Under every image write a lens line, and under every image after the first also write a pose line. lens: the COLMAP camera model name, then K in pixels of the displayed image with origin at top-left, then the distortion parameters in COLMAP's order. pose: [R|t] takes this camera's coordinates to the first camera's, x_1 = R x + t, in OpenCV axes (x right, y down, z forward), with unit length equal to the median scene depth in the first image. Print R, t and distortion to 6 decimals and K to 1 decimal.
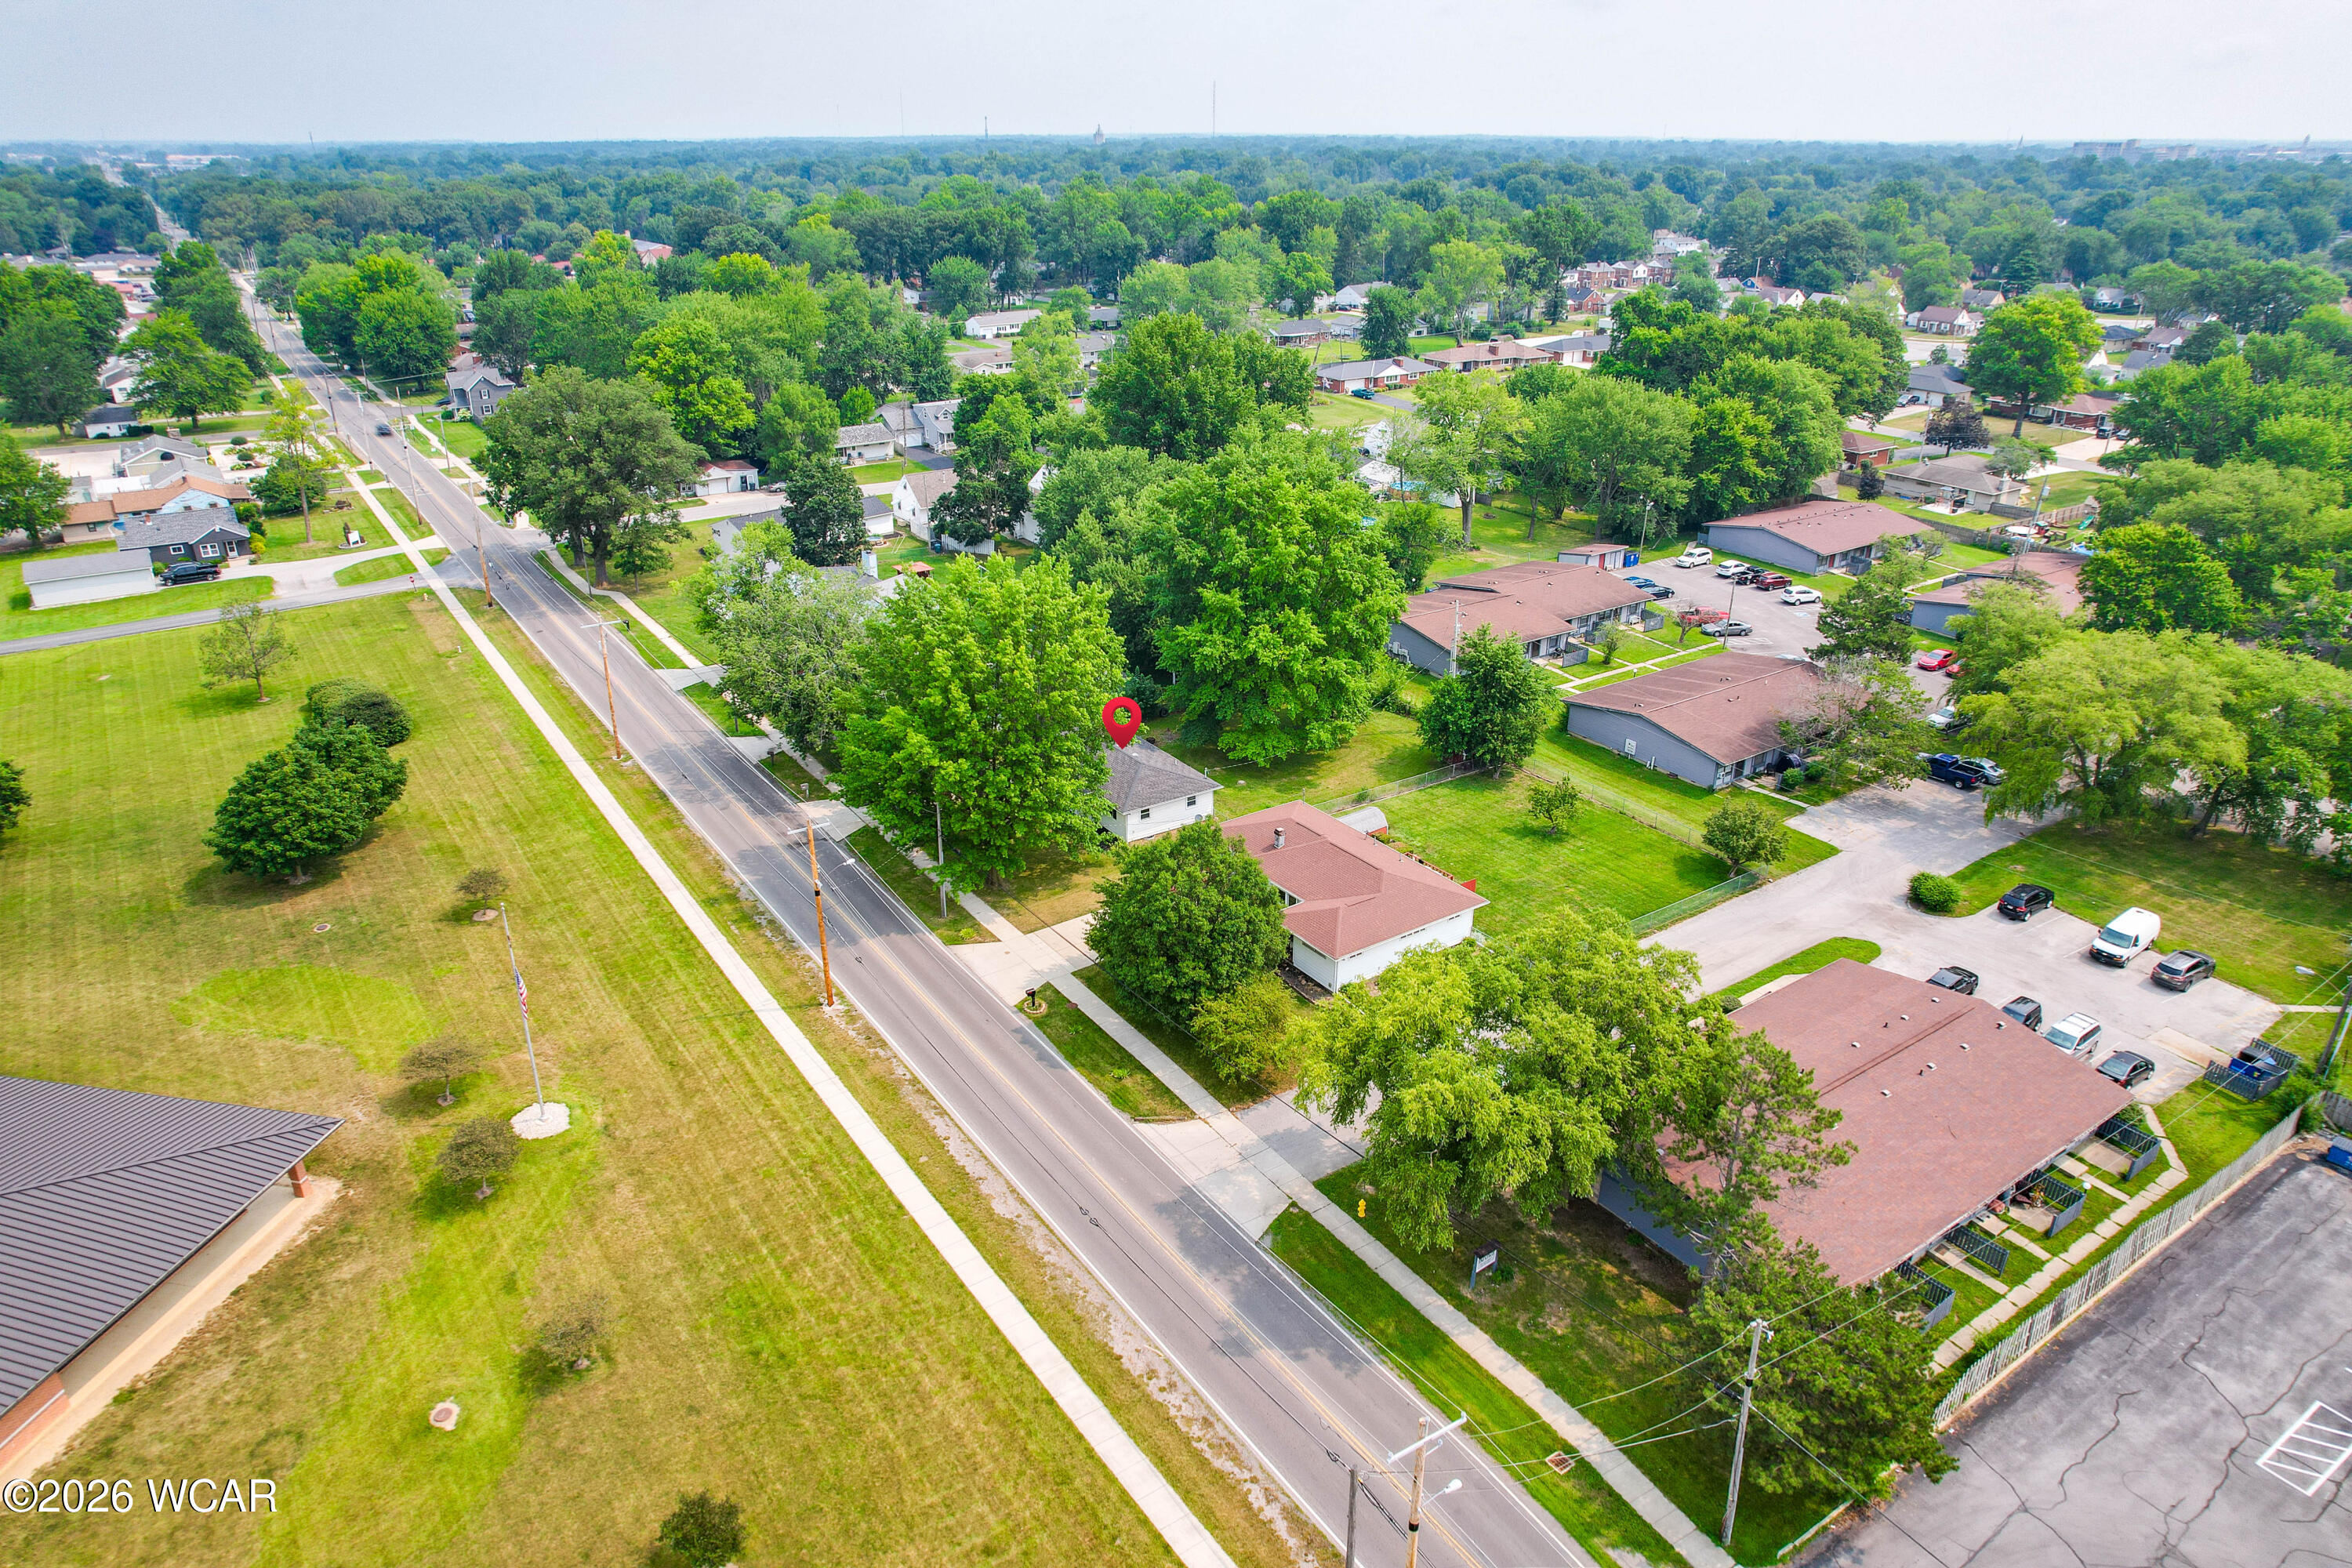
lens RADIAL K [[1493.8, 0, 1176.0], [0, 1493.8, 784.0], [0, 0, 1]] dist [-0.061614, 0.038163]
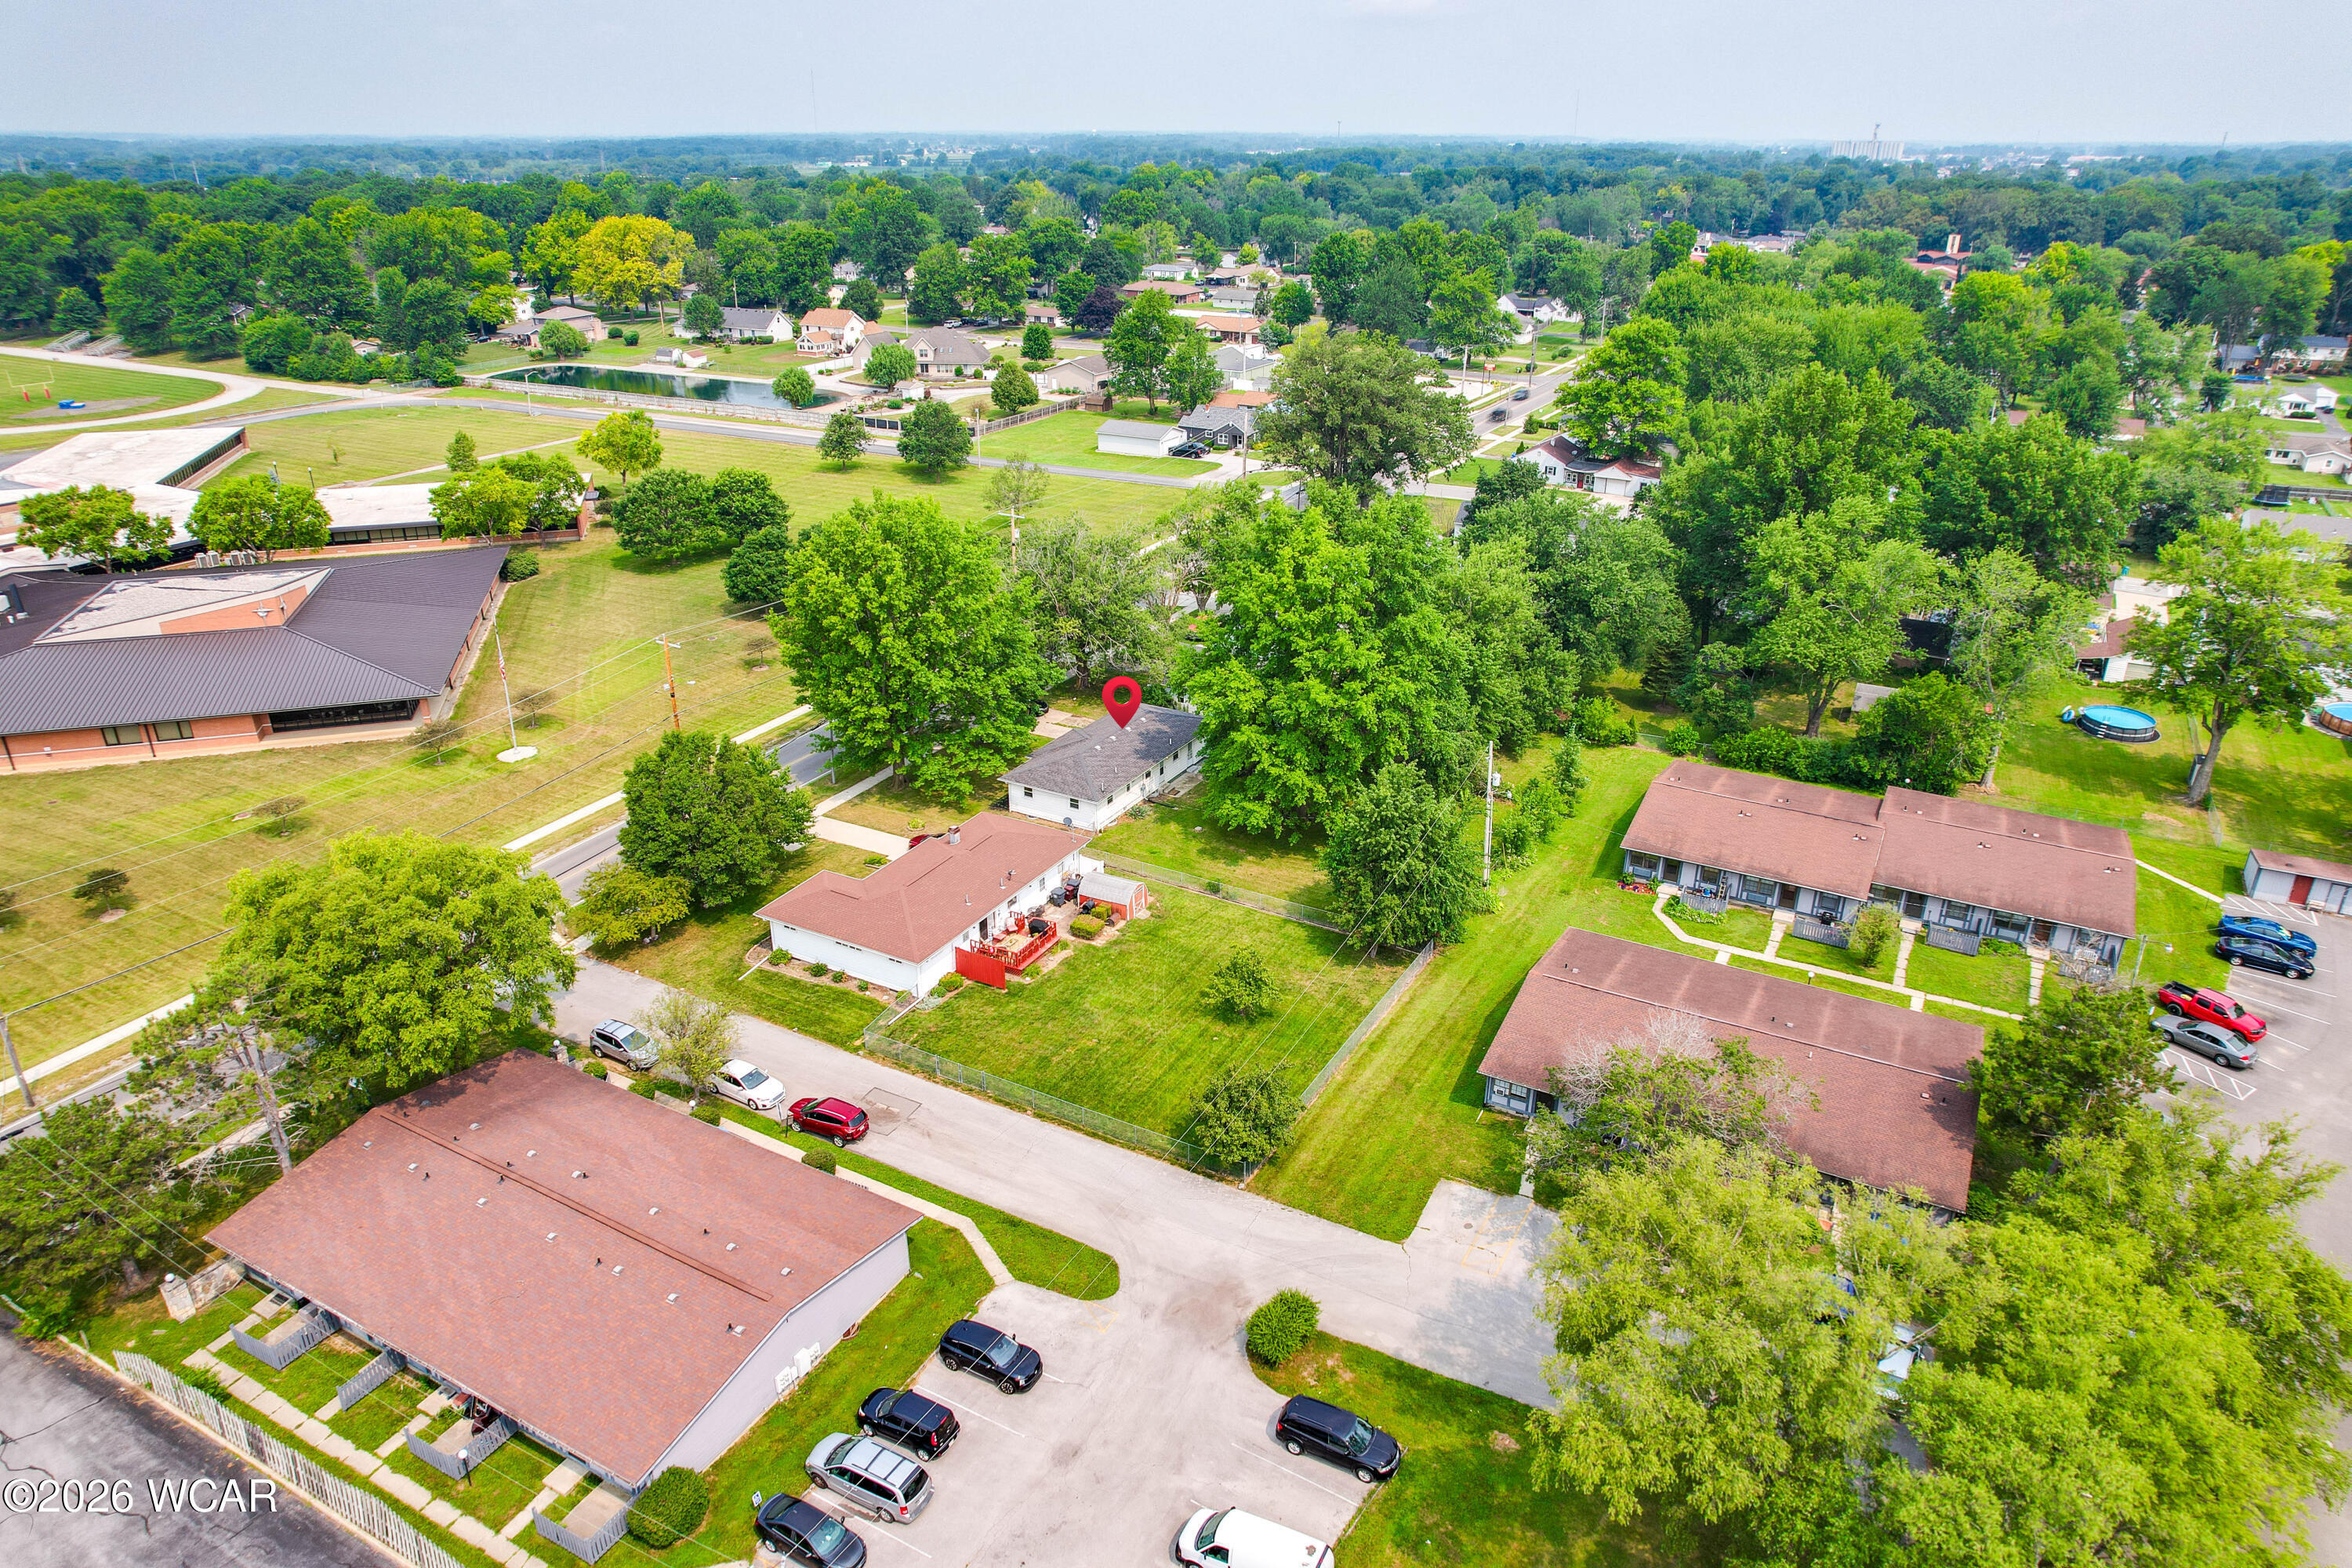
lens RADIAL K [[1493.8, 0, 1176.0], [0, 1493.8, 784.0], [0, 0, 1]] dist [-0.061614, 0.038163]
pose [[0.450844, 0.365929, -0.814147, 0.973933], [-0.362500, 0.908562, 0.207626, -0.266417], [0.815680, 0.201521, 0.542269, 0.607510]]
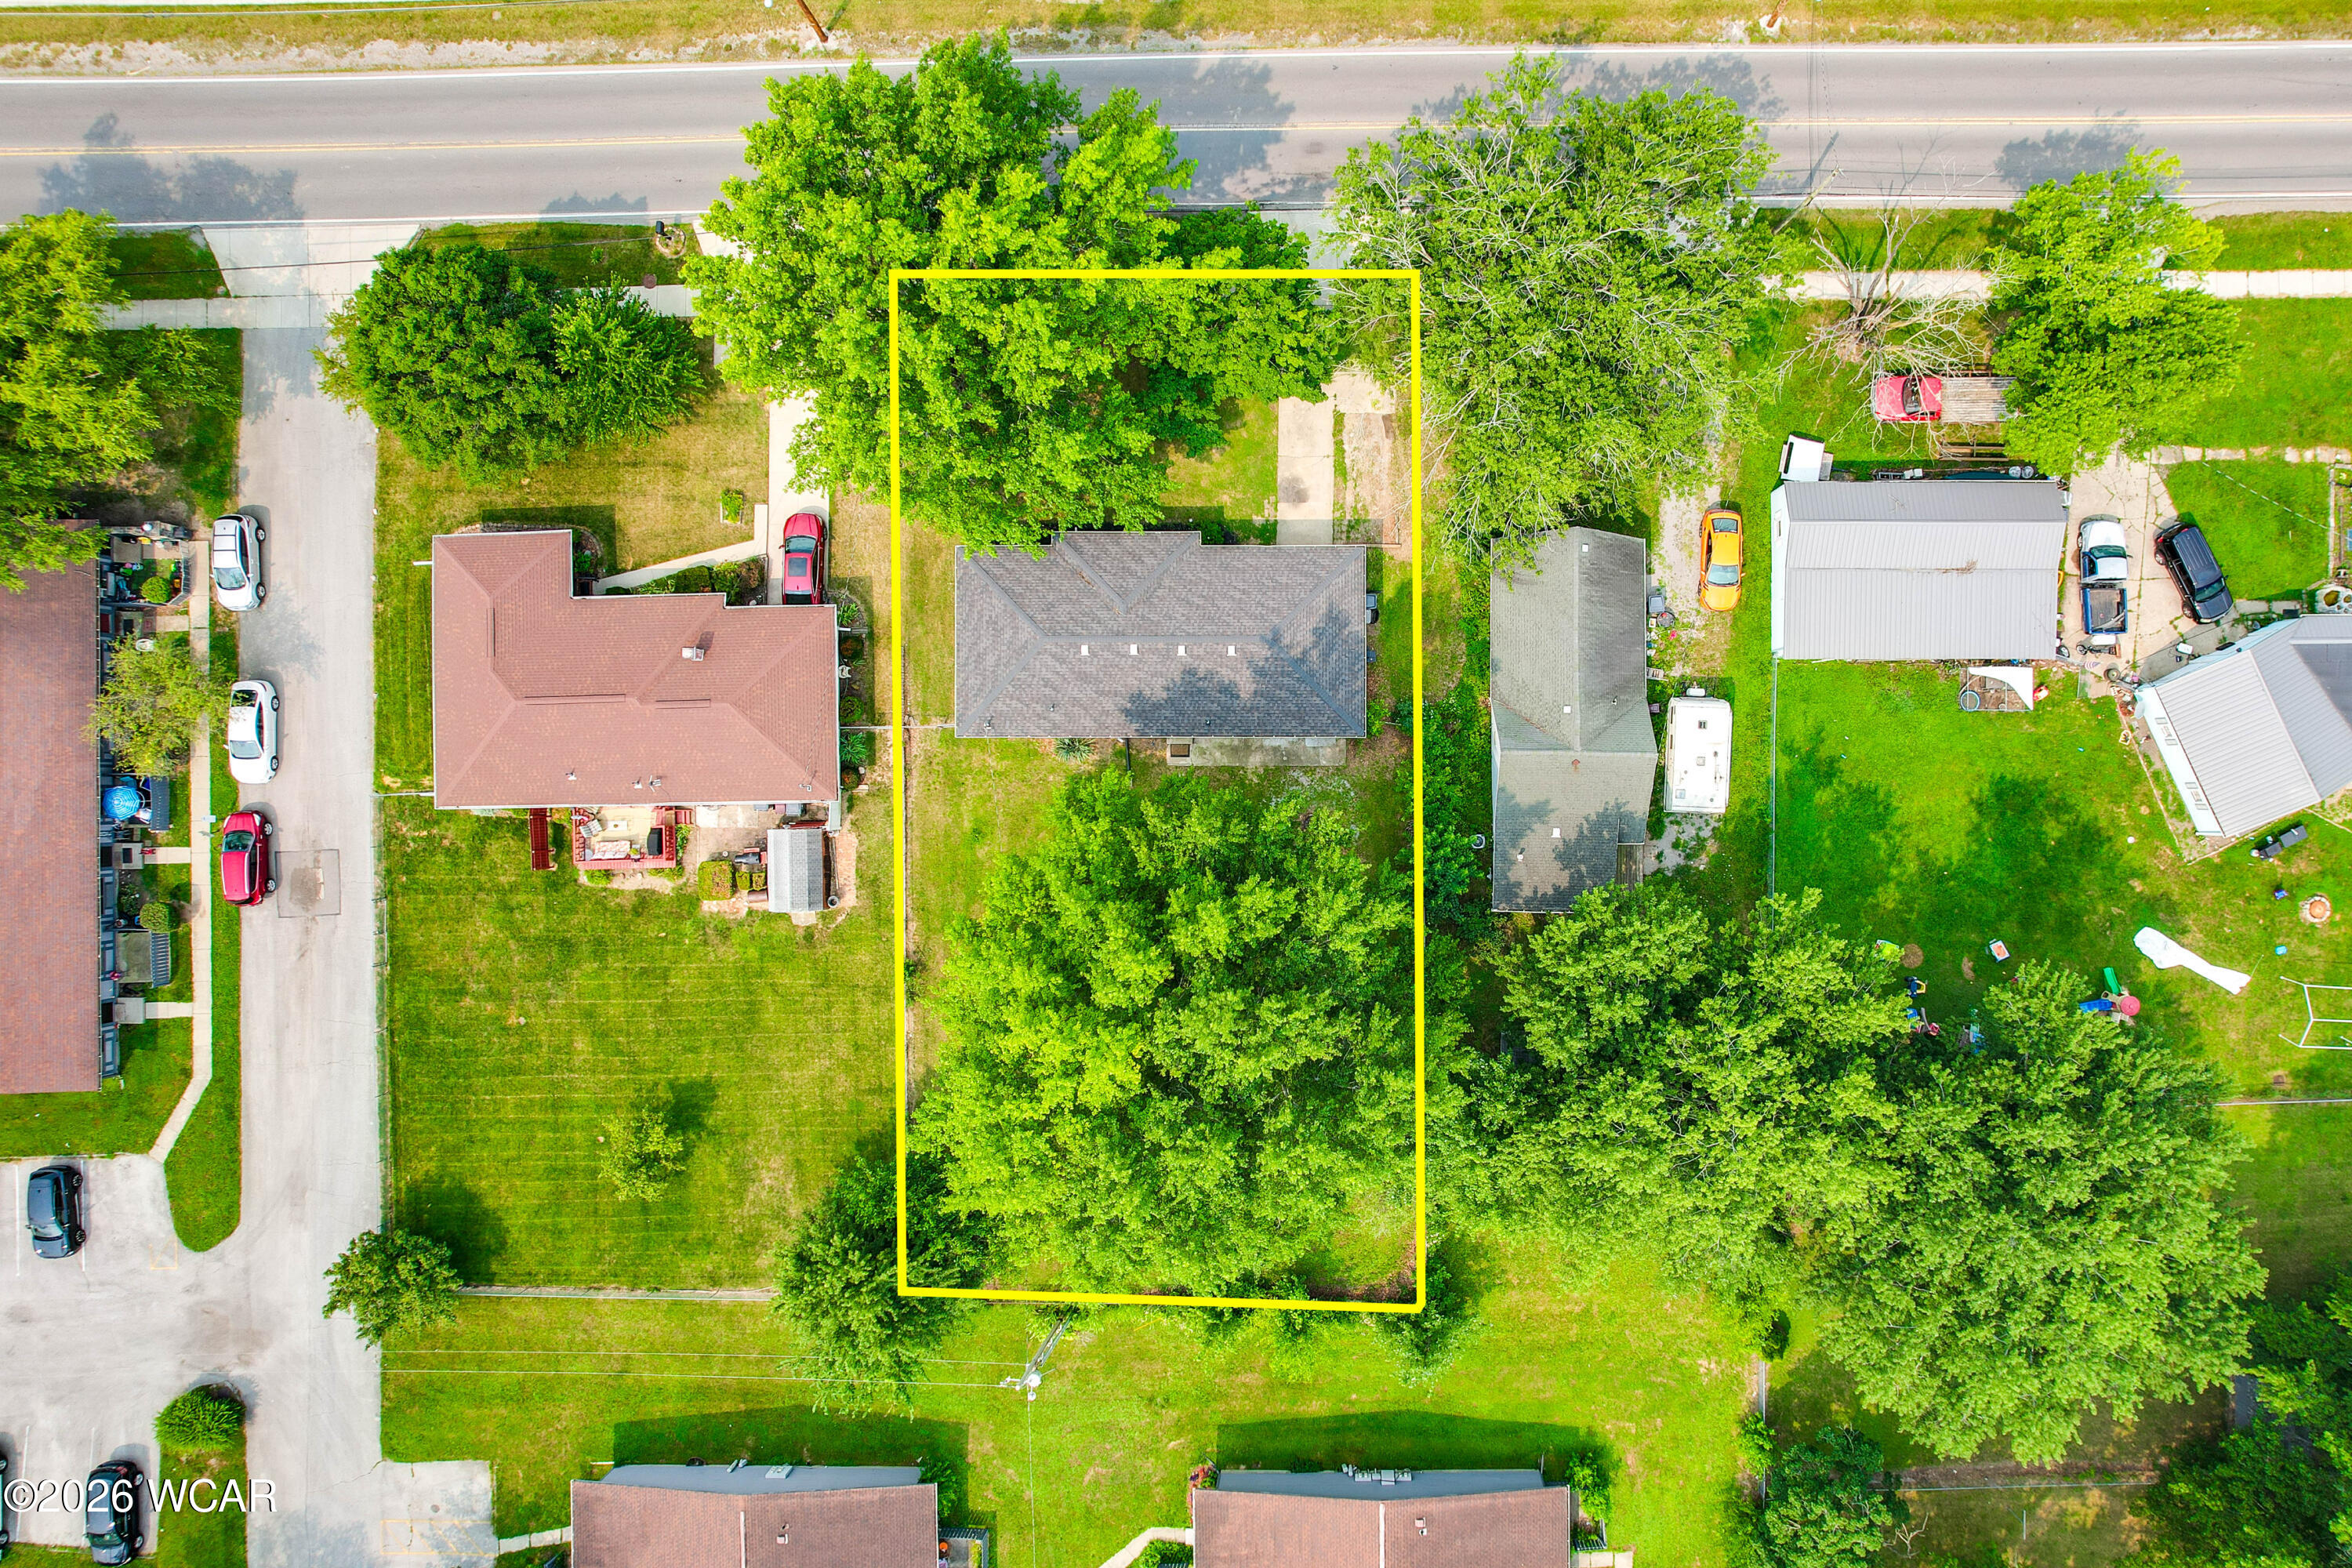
lens RADIAL K [[1493.8, 0, 1176.0], [0, 1493.8, 784.0], [0, 0, 1]] dist [-0.061614, 0.038163]
pose [[-0.558182, 0.829709, 0.004049, -0.006111], [-0.331896, -0.227748, 0.915410, -0.695710], [0.760446, 0.509622, 0.402502, 0.969689]]
